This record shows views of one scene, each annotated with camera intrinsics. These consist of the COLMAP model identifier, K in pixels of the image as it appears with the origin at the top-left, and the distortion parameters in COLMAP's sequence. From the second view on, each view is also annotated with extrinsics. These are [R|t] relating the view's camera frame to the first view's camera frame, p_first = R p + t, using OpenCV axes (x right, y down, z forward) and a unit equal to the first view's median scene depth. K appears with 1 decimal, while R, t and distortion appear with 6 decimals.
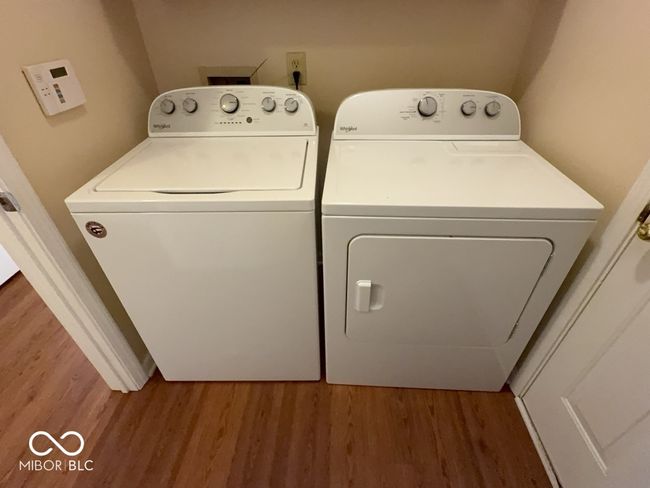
lens RADIAL K [[329.6, 0, 325.0], [0, 329.6, 244.0], [0, 0, 1]] dist [-0.002843, -0.000405]
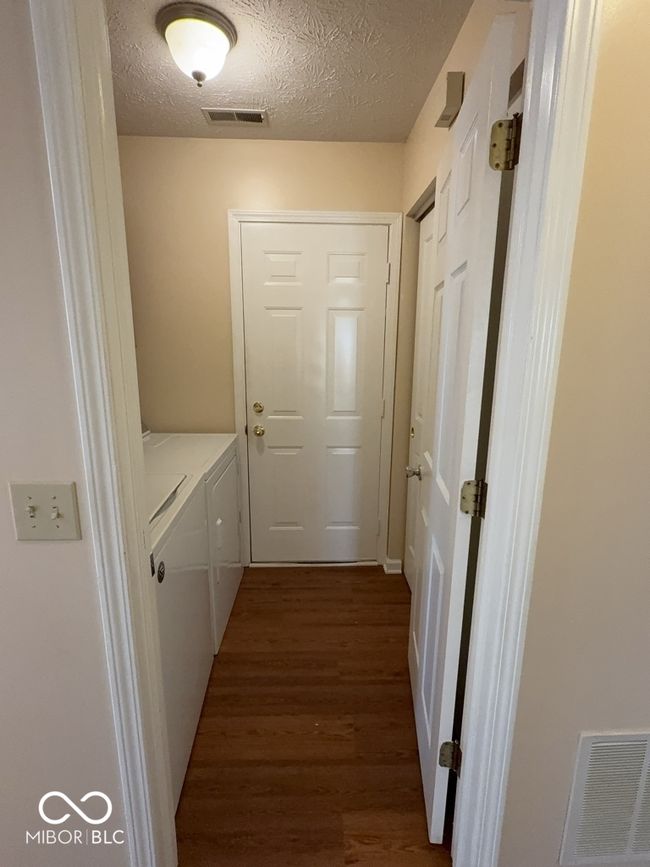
lens RADIAL K [[439.6, 0, 325.0], [0, 439.6, 433.5], [0, 0, 1]] dist [-0.002843, -0.000405]
pose [[-0.081139, -0.203232, 0.975763, -1.466703], [0.600390, 0.771477, 0.210608, -0.265524], [-0.795581, 0.602927, 0.059422, 0.219043]]
